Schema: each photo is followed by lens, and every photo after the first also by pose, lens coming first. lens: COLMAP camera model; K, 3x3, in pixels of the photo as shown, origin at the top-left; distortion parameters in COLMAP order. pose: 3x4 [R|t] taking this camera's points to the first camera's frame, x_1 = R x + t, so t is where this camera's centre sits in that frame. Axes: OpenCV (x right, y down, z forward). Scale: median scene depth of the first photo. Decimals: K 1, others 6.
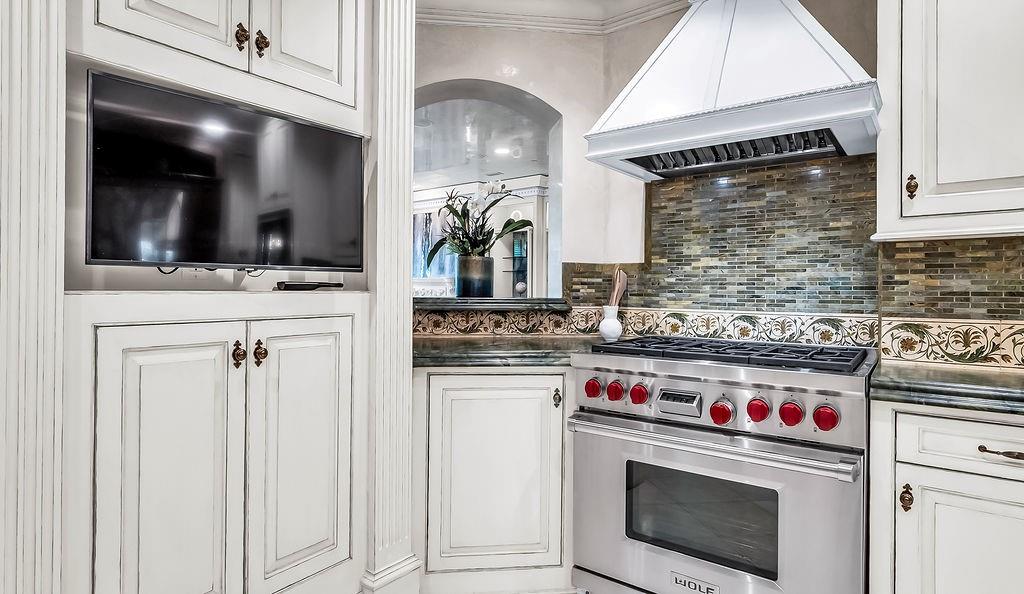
lens RADIAL K [[543.6, 0, 511.3], [0, 543.6, 286.9], [0, 0, 1]] dist [0.002562, 0.000048]
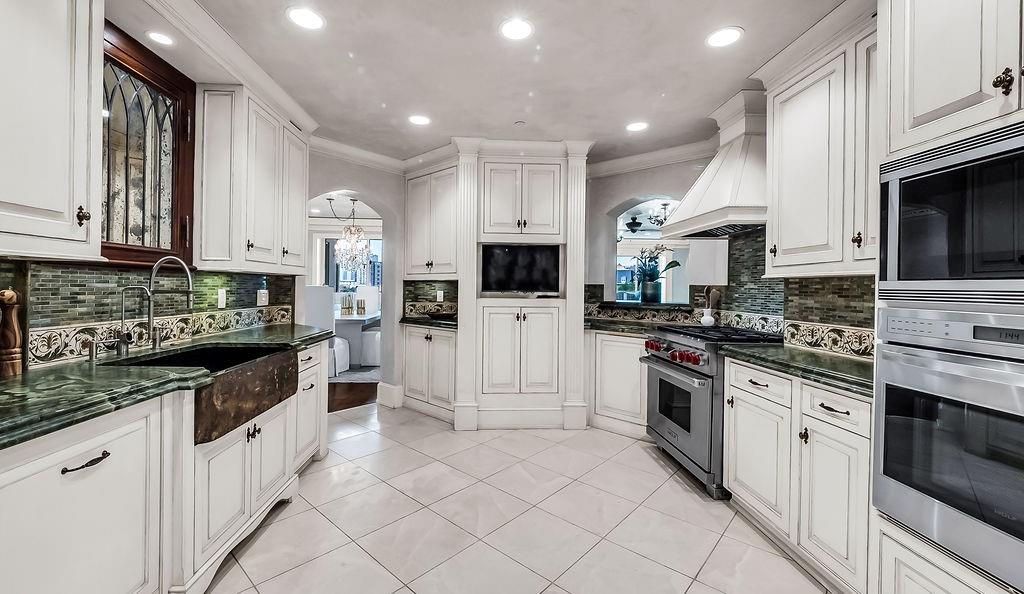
lens RADIAL K [[397.2, 0, 513.4], [0, 397.2, 290.3], [0, 0, 1]] dist [-0.008566, -0.001591]
pose [[0.674735, 0.006270, -0.738033, 1.049032], [-0.004798, 0.999980, 0.004108, -0.043473], [0.738045, 0.000769, 0.674752, -0.555811]]
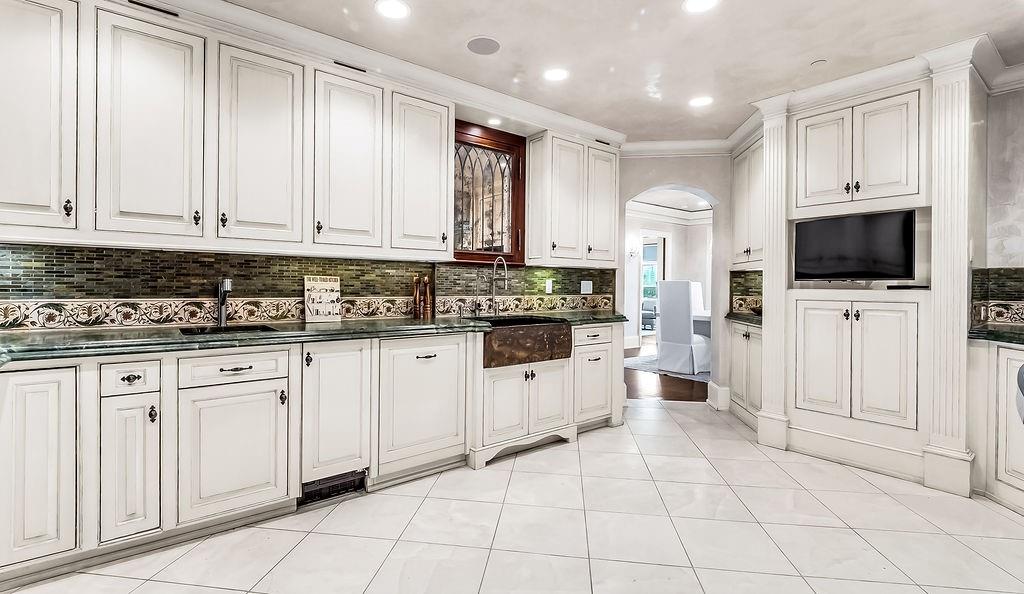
lens RADIAL K [[471.2, 0, 511.3], [0, 471.2, 292.8], [0, 0, 1]] dist [-0.018209, -0.001236]
pose [[-0.238013, 0.006149, -0.971242, 1.581086], [-0.004736, 0.999961, 0.007491, 0.011805], [0.971250, 0.006383, -0.237975, 0.004426]]
